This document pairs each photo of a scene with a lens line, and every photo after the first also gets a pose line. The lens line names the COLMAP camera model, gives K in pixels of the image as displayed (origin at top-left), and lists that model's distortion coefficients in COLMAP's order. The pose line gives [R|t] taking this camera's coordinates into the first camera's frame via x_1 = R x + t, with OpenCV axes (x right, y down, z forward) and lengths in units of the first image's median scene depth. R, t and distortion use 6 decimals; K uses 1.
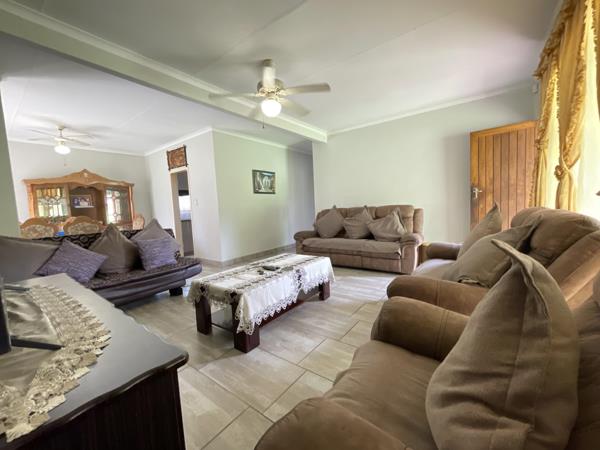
lens RADIAL K [[242.3, 0, 300.0], [0, 242.3, 225.0], [0, 0, 1]] dist [0.001444, 0.000135]
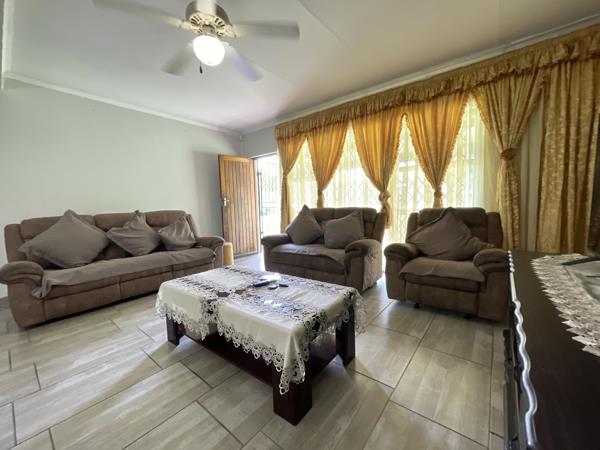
lens RADIAL K [[242.3, 0, 300.0], [0, 242.3, 225.0], [0, 0, 1]] dist [0.001444, 0.000135]
pose [[0.046722, -0.039868, 0.998112, -0.508373], [0.102095, 0.994161, 0.034931, -0.010008], [-0.993677, 0.100270, 0.050520, 0.487702]]
